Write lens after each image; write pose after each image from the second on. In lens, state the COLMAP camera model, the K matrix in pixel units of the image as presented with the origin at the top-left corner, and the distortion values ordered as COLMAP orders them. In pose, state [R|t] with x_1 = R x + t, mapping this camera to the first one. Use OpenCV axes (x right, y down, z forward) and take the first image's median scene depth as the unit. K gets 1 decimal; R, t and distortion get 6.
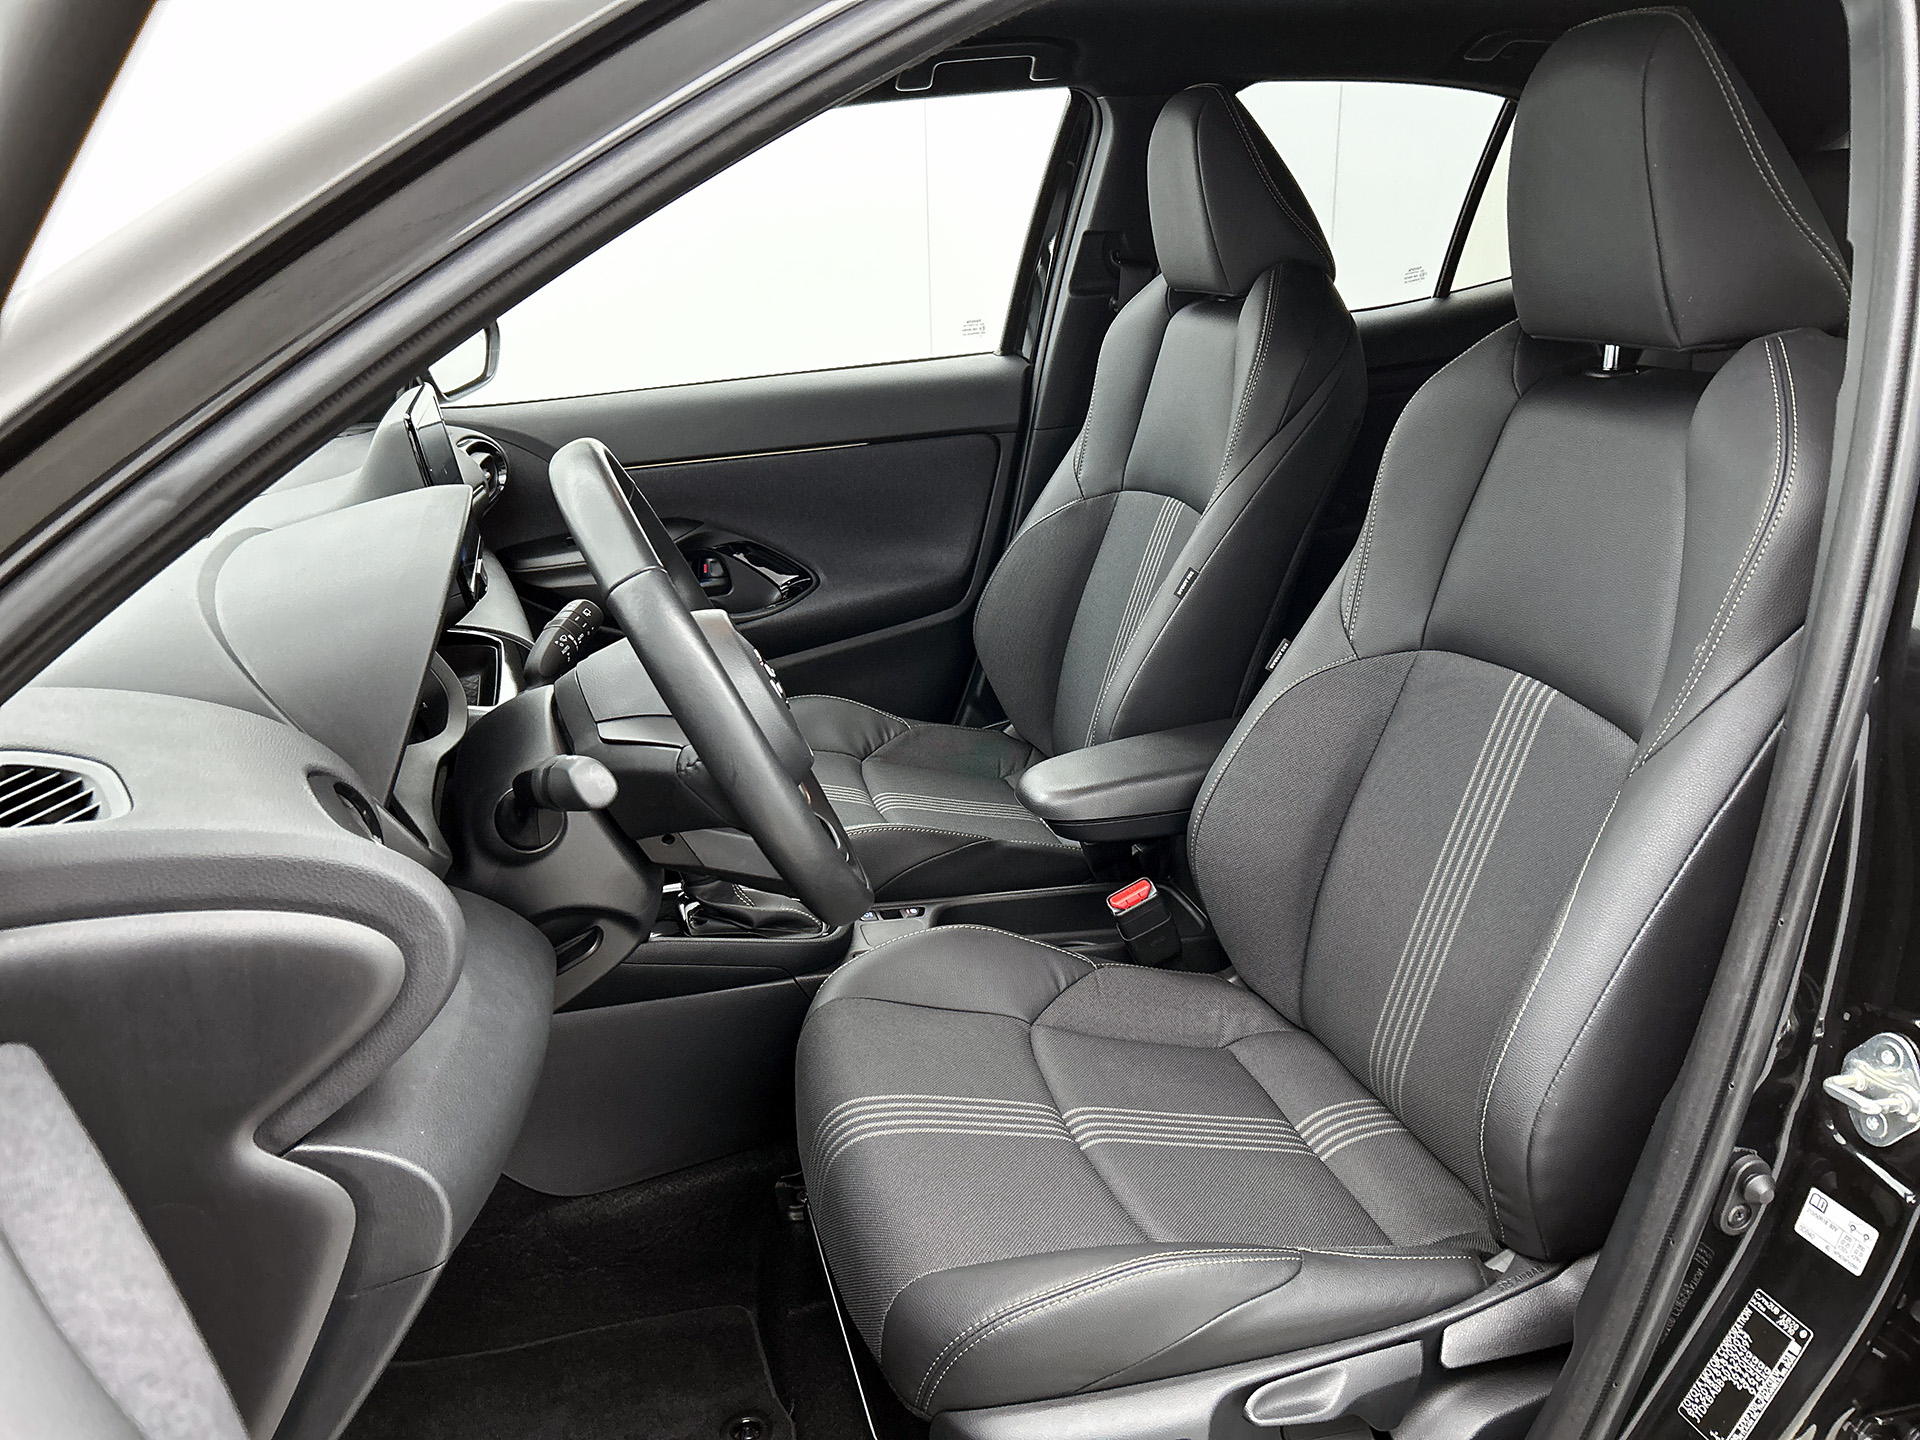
lens RADIAL K [[1402.2, 0, 962.1], [0, 1402.2, 719.3], [0, 0, 1]] dist [-0.011671, -0.025029]
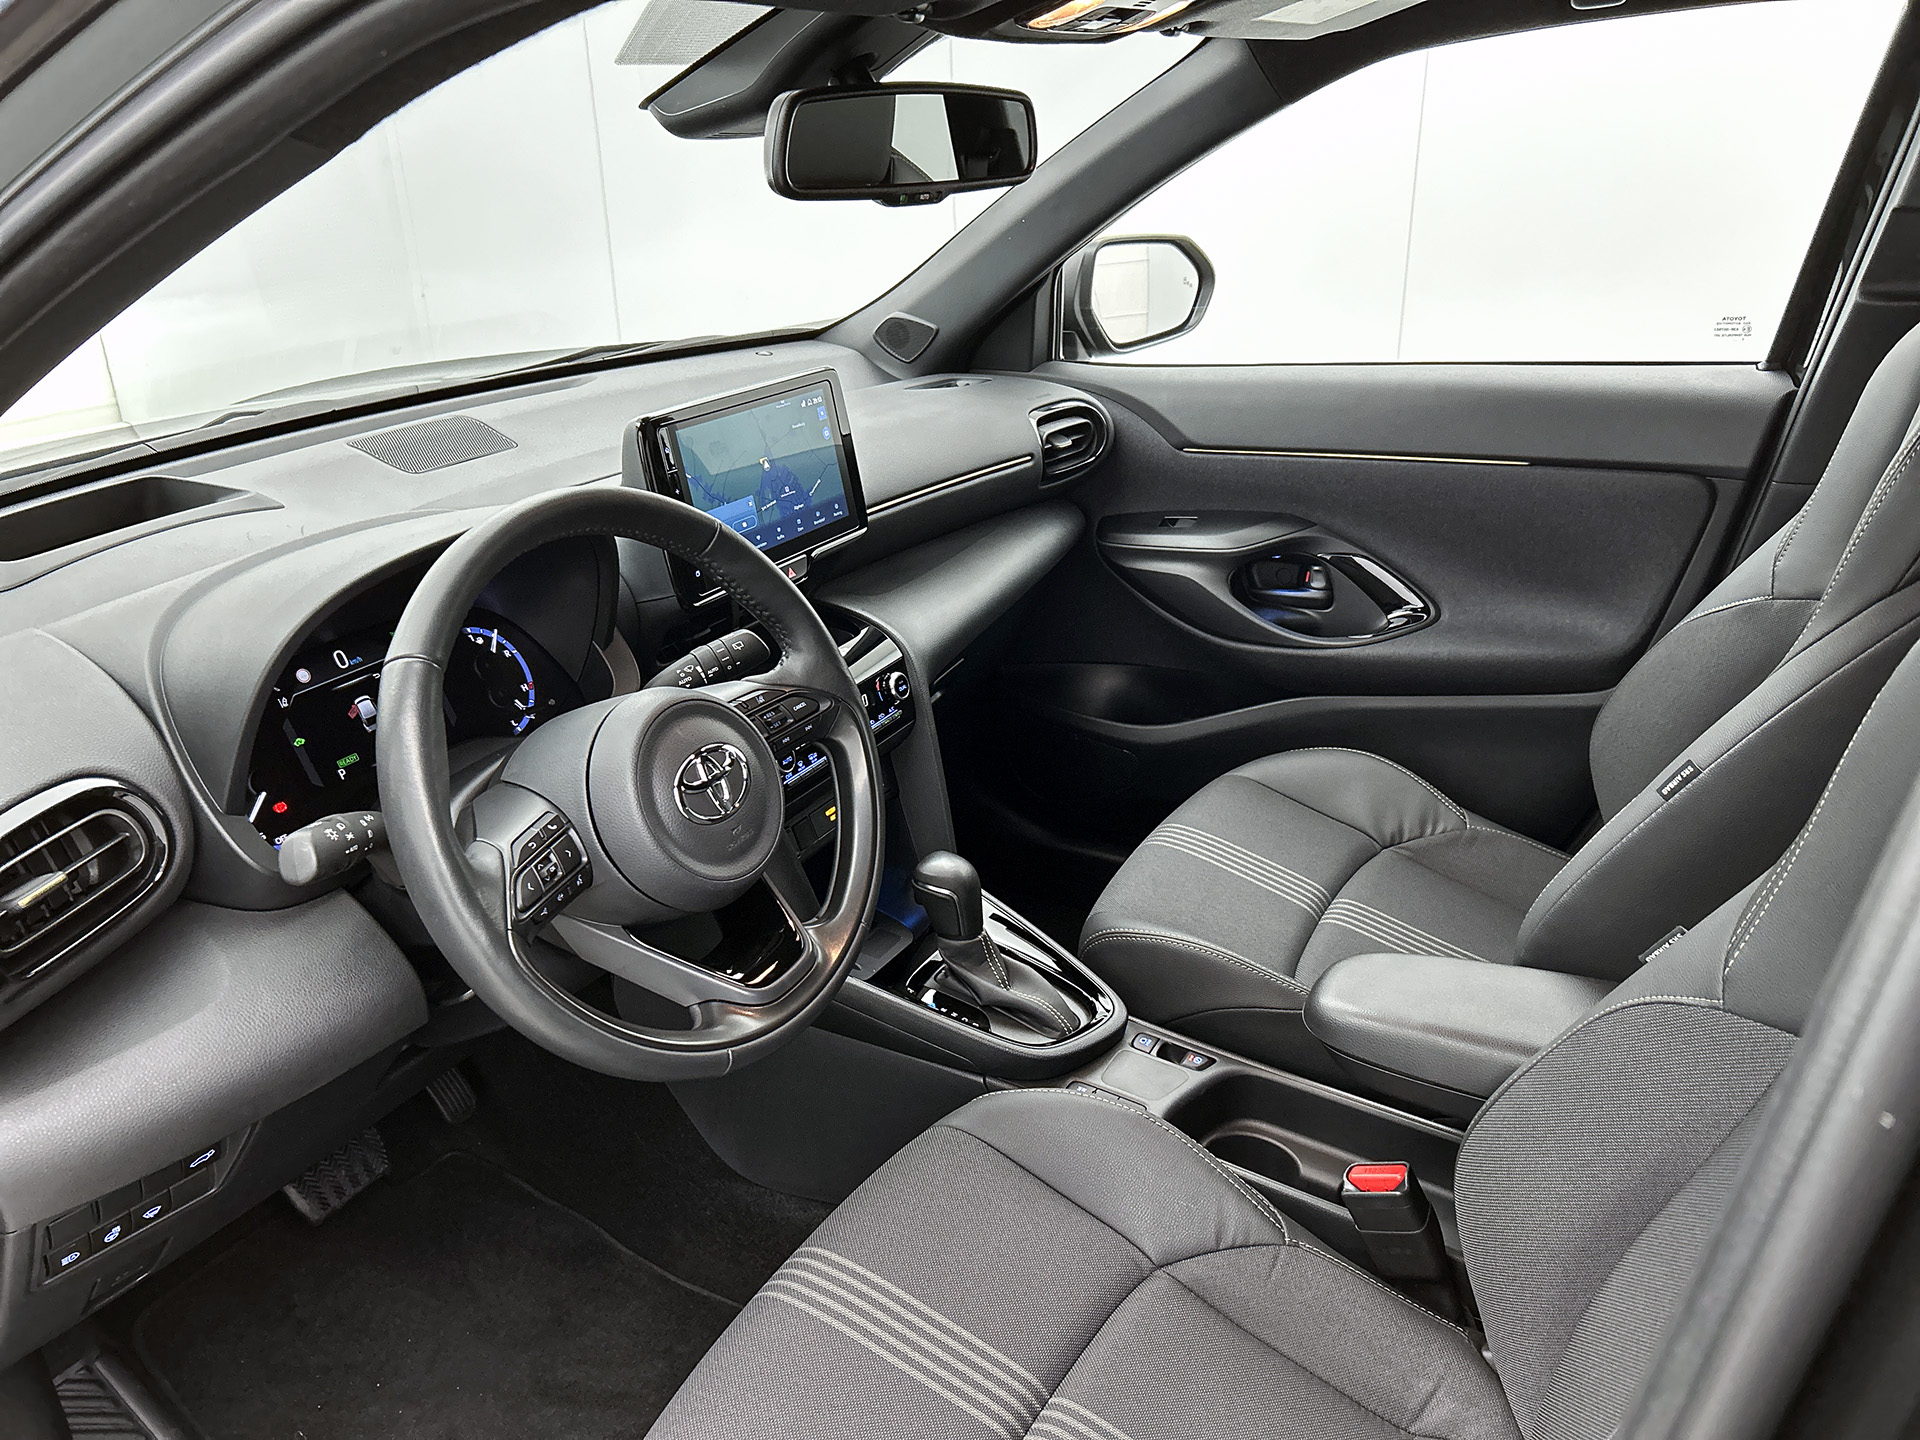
lens RADIAL K [[1402.2, 0, 963.2], [0, 1402.2, 708.8], [0, 0, 1]] dist [-0.011671, -0.025029]
pose [[0.700477, 0.273025, -0.659386, 0.262853], [-0.222386, 0.961431, 0.161846, -0.121674], [0.678142, 0.033269, 0.734177, 0.219781]]
